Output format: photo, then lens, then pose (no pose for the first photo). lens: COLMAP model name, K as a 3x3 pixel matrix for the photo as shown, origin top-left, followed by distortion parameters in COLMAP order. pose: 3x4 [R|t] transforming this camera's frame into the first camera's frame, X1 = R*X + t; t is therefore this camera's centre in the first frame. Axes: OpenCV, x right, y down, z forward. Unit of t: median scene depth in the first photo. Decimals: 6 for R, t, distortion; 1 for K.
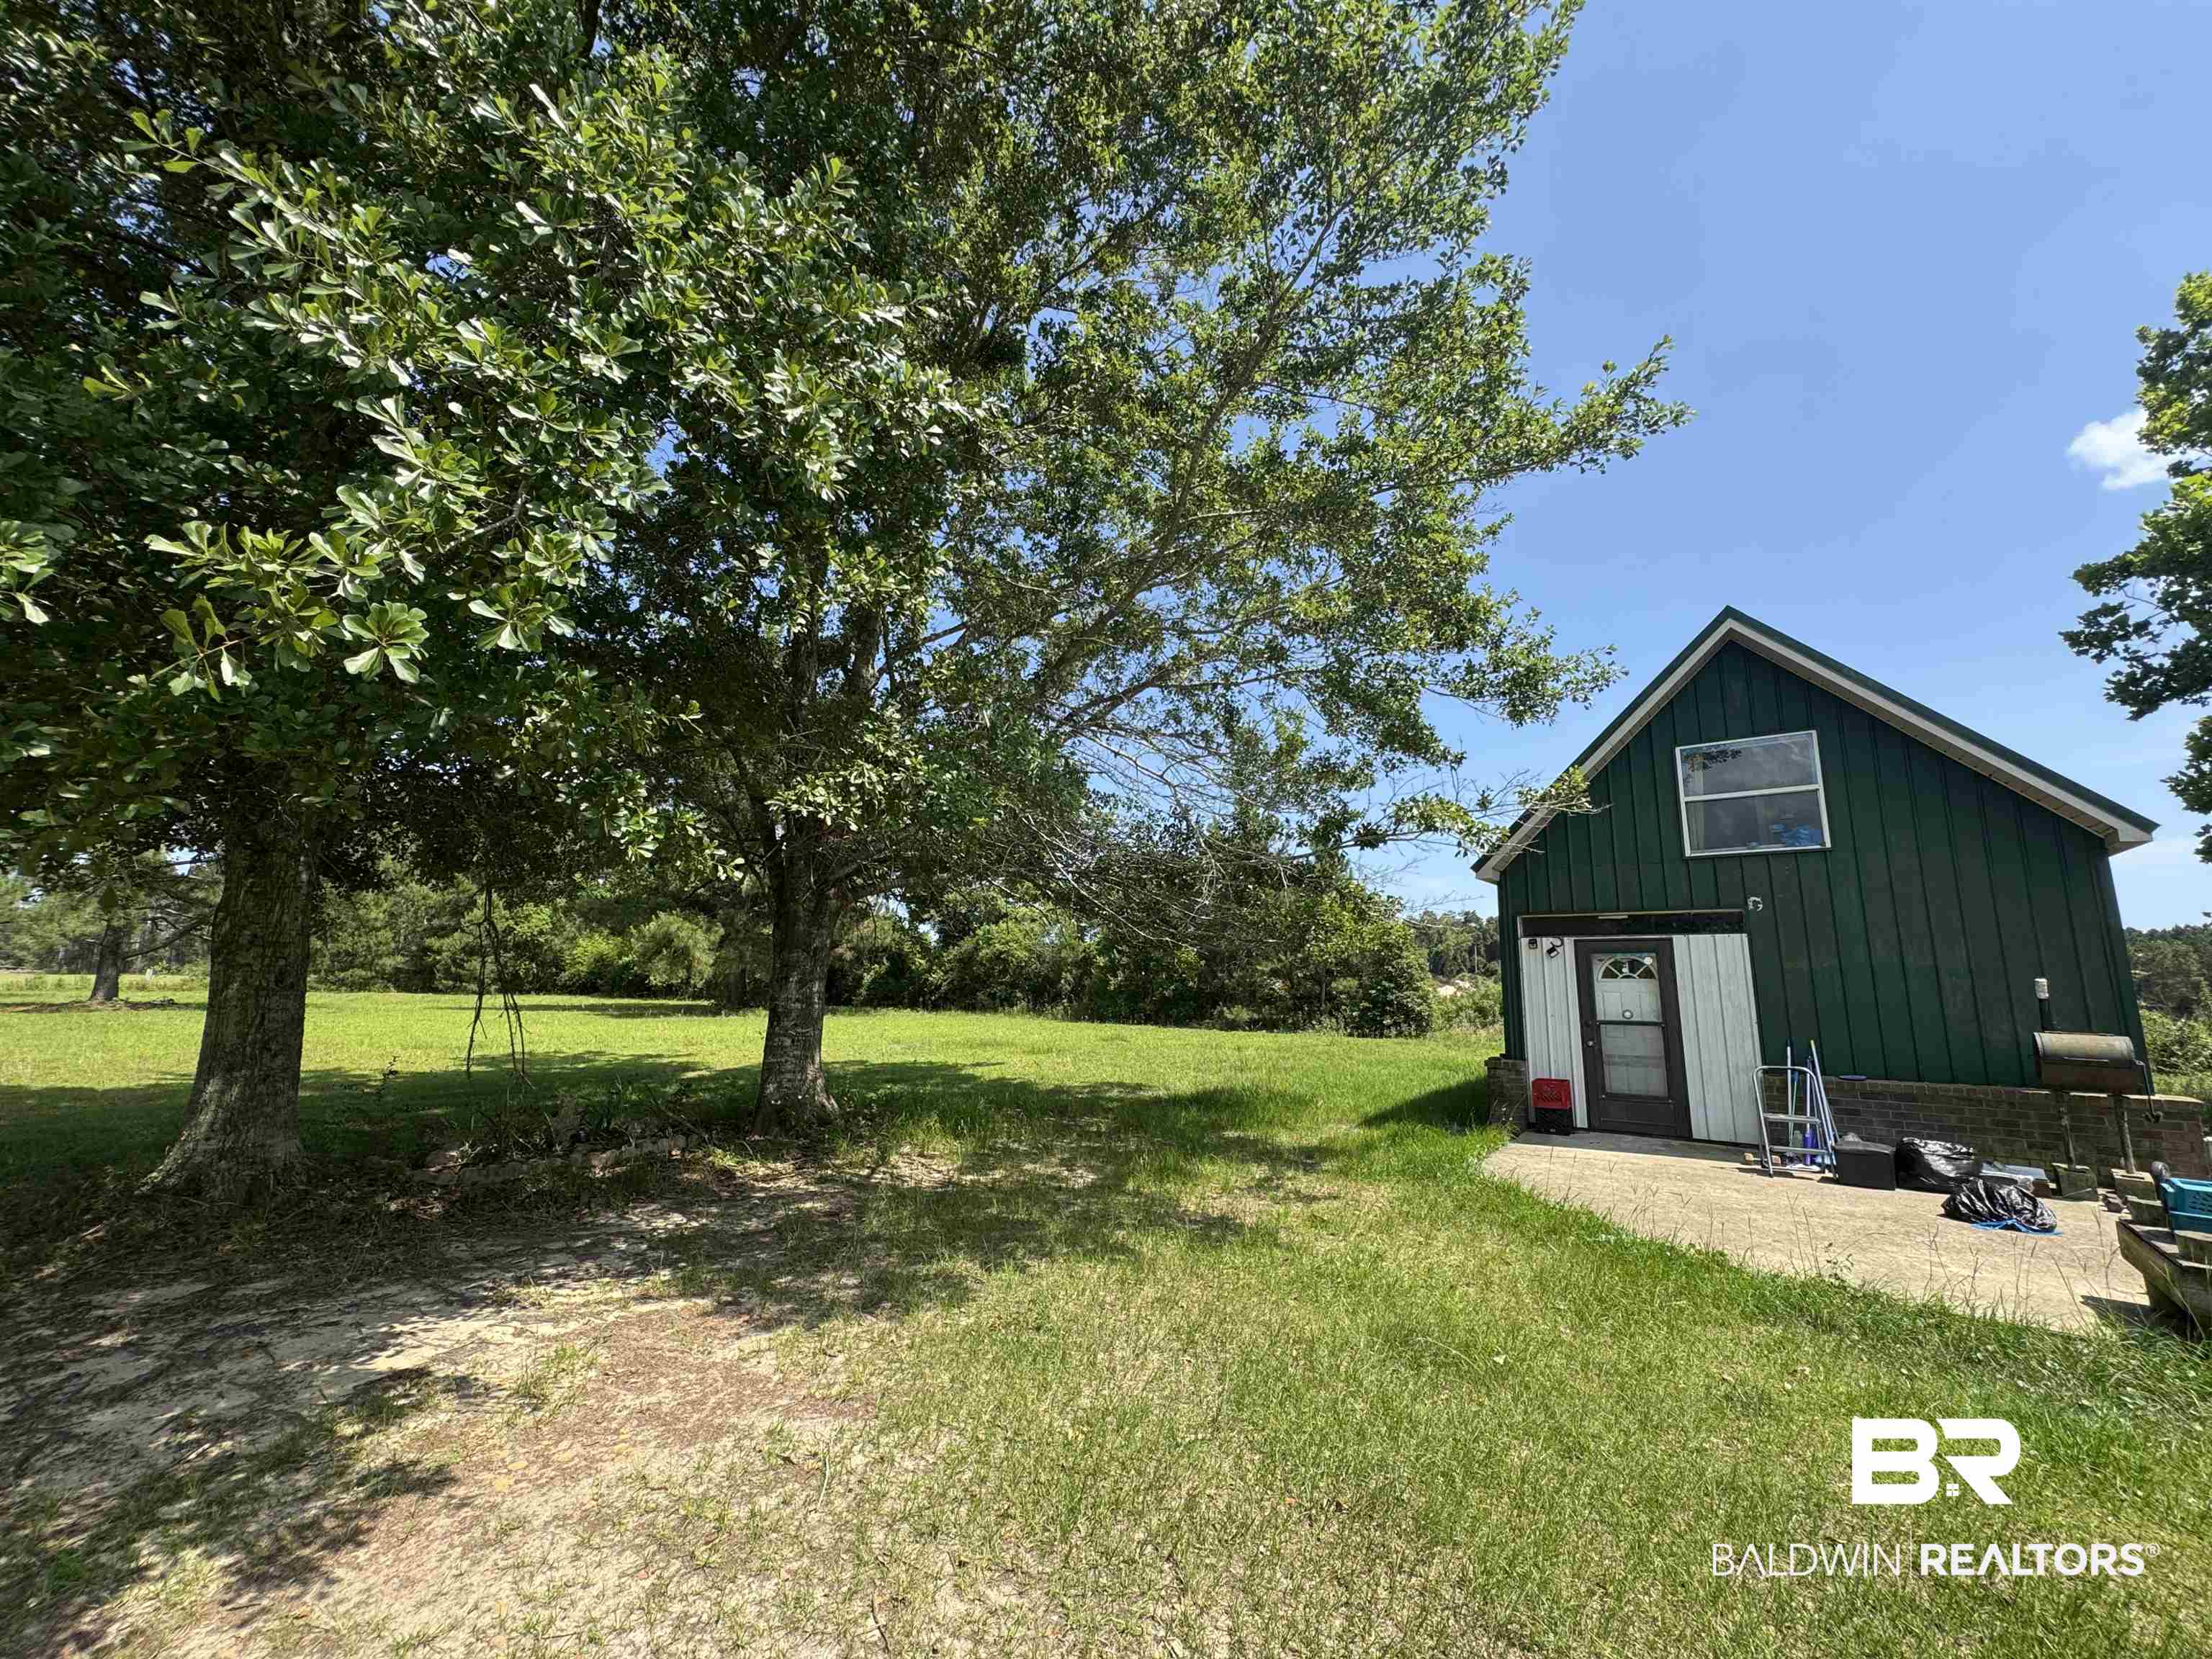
lens RADIAL K [[880.0, 0, 1105.2], [0, 880.0, 827.1], [0, 0, 1]] dist [-0.001271, -0.000061]
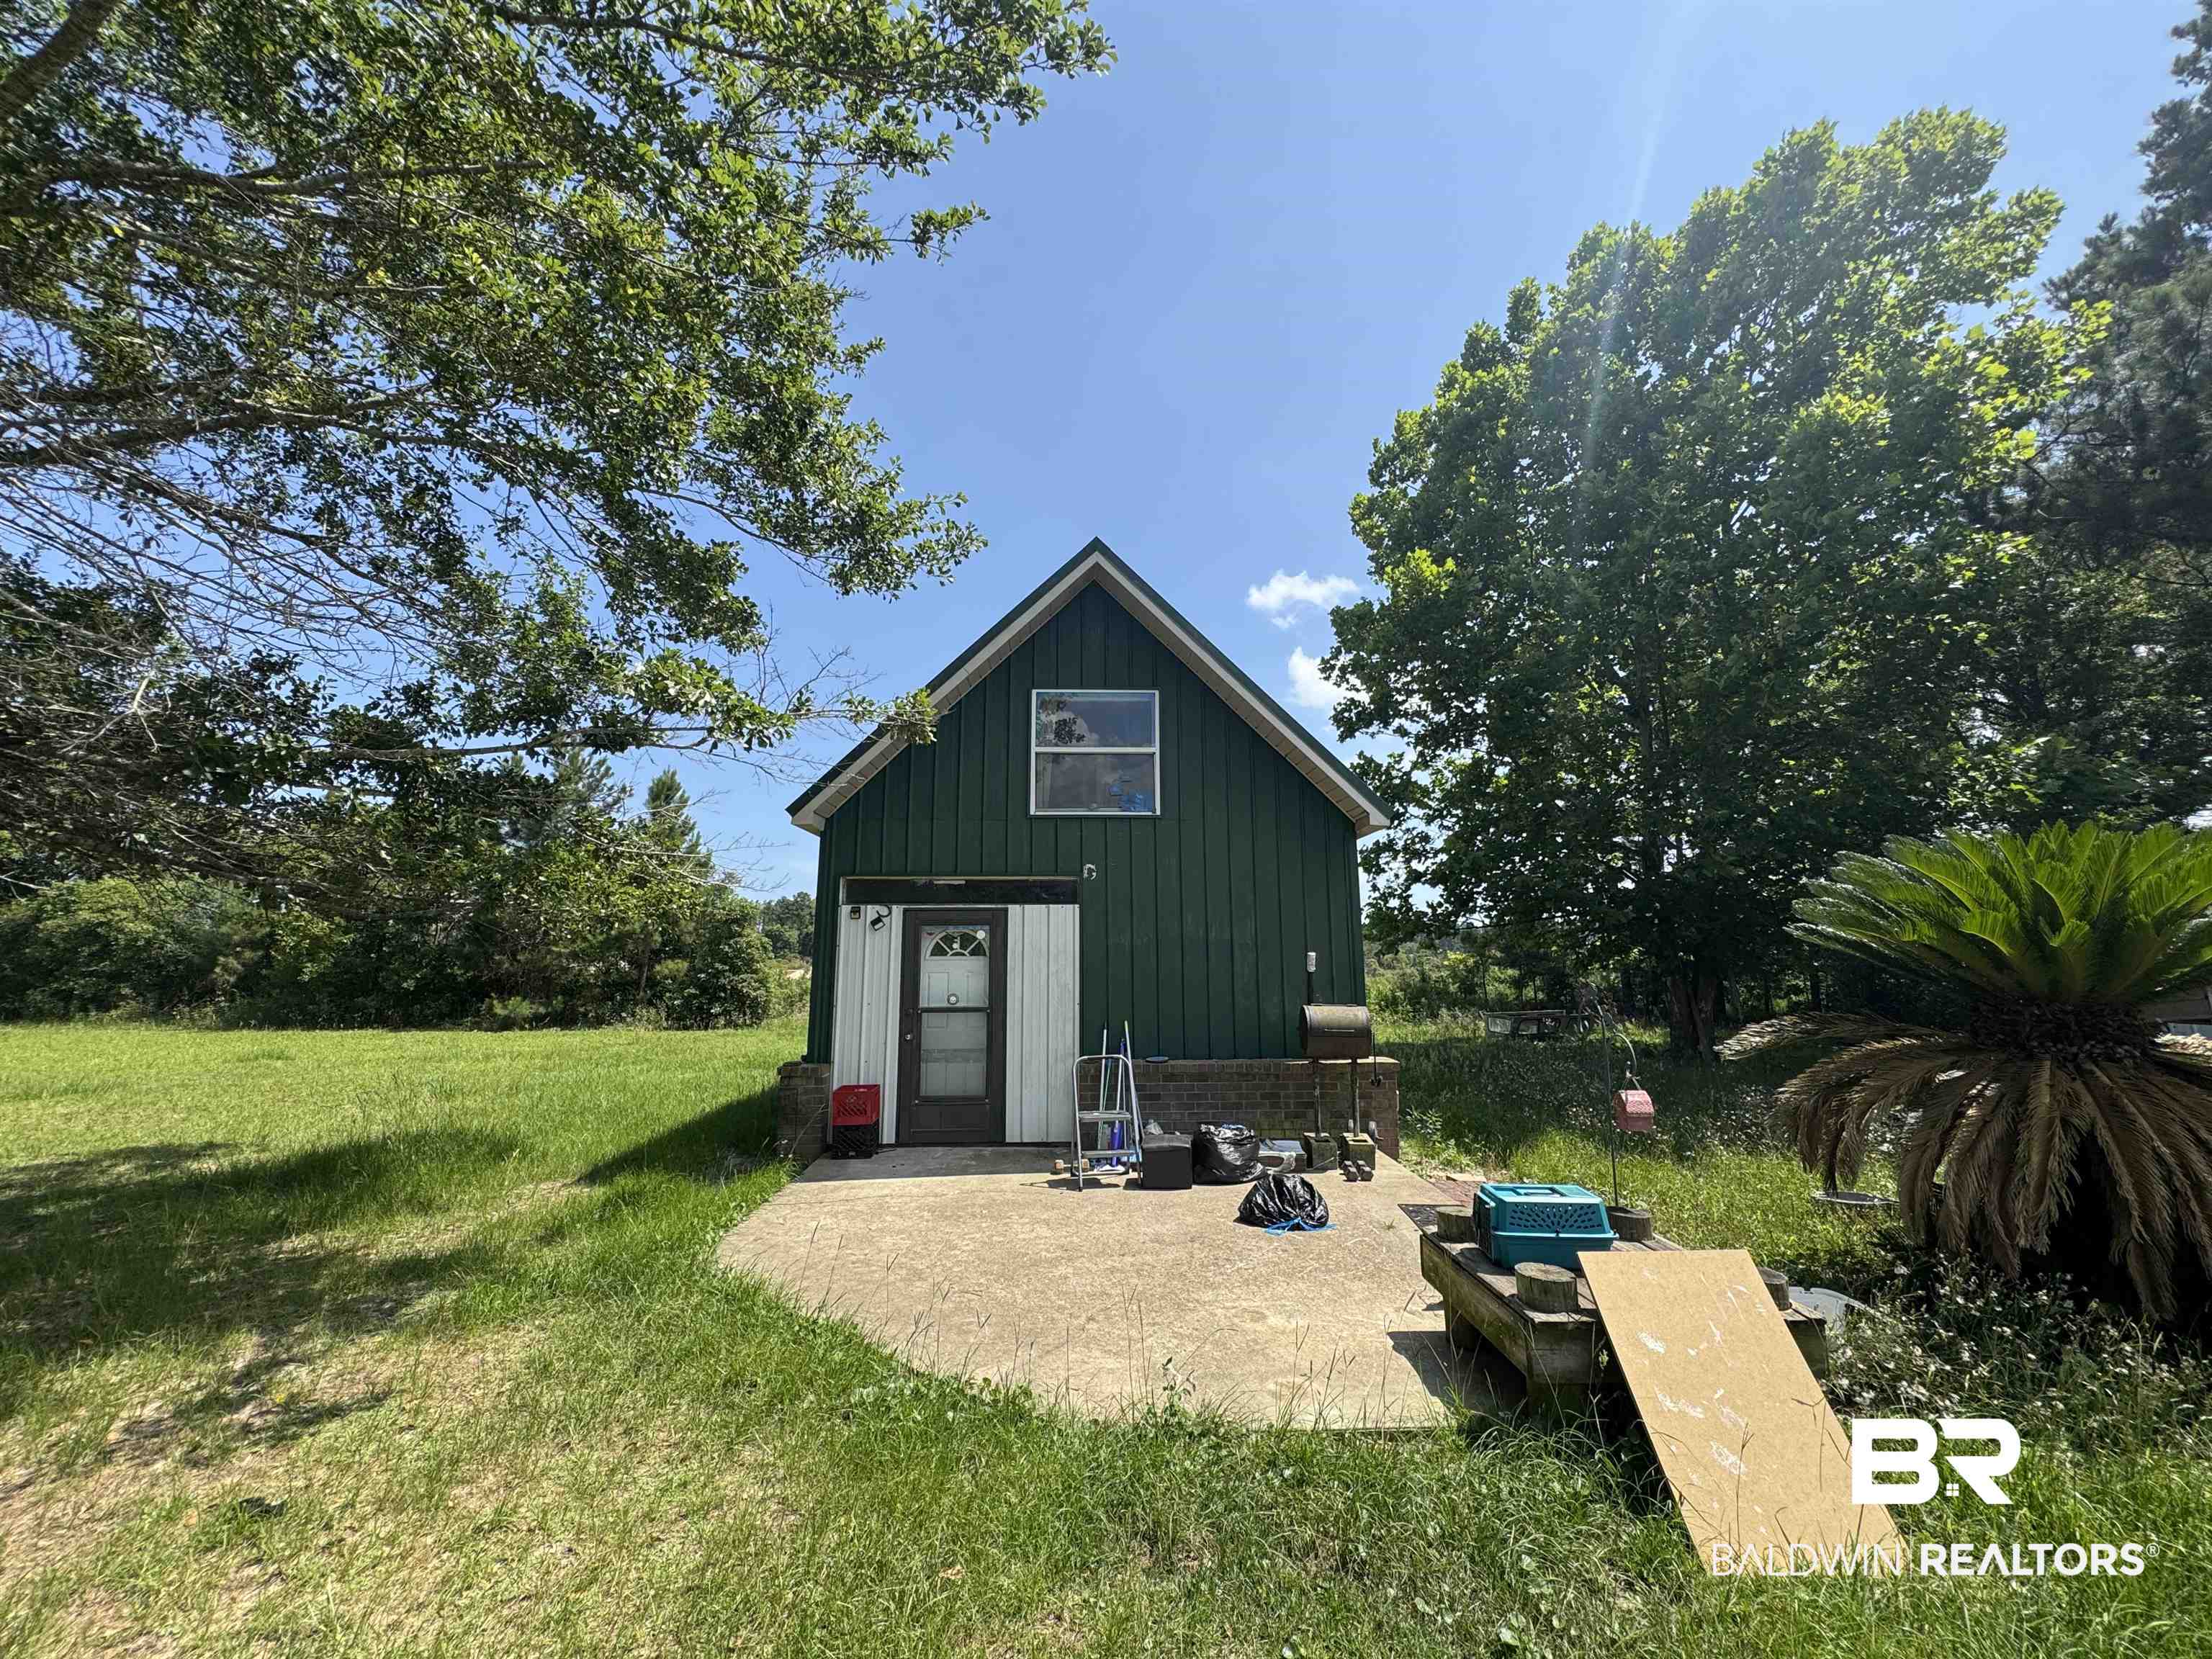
lens RADIAL K [[880.0, 0, 1105.2], [0, 880.0, 827.1], [0, 0, 1]] dist [-0.001271, -0.000061]
pose [[0.777643, 0.083089, 0.623192, 0.178019], [-0.095854, 0.995309, -0.013093, 0.049452], [-0.621356, -0.049554, 0.781959, 0.274777]]
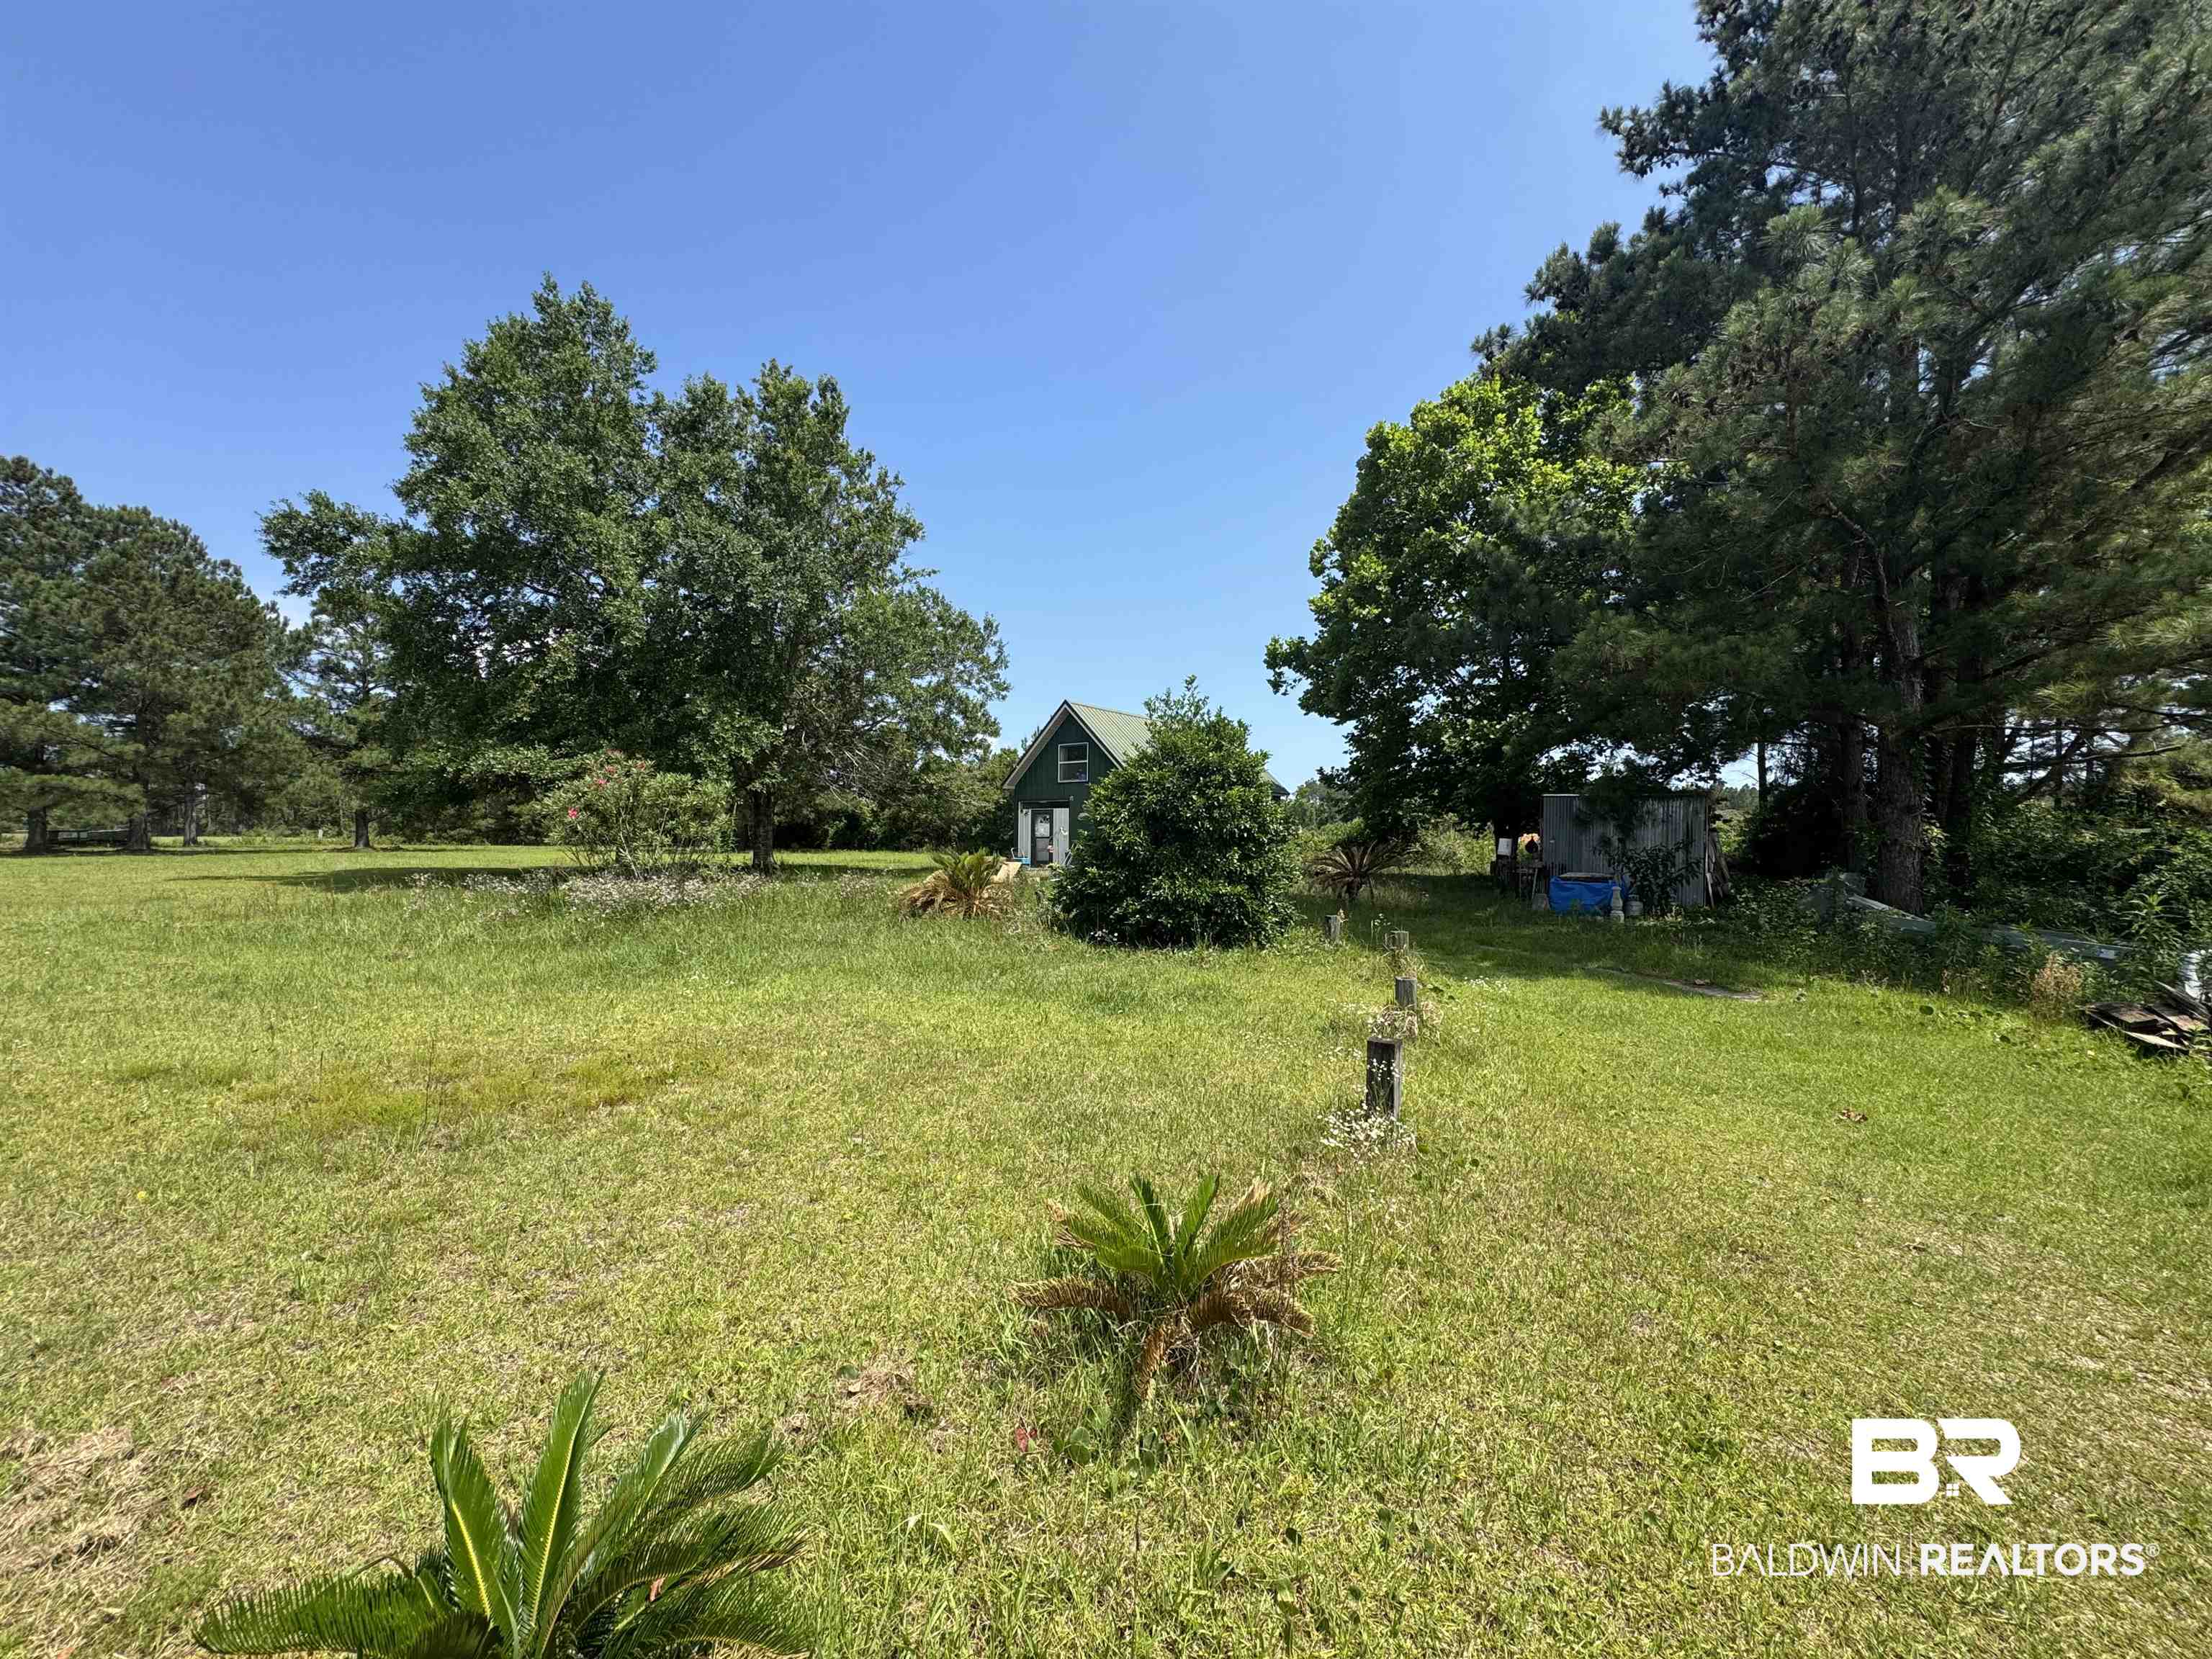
lens RADIAL K [[892.1, 0, 1106.0], [0, 892.1, 829.5], [0, 0, 1]] dist [-0.000988, -0.000025]
pose [[0.999954, -0.009312, -0.002165, 0.825648], [0.009541, 0.986338, 0.164456, -0.302336], [0.000604, -0.164469, 0.986382, -1.997560]]
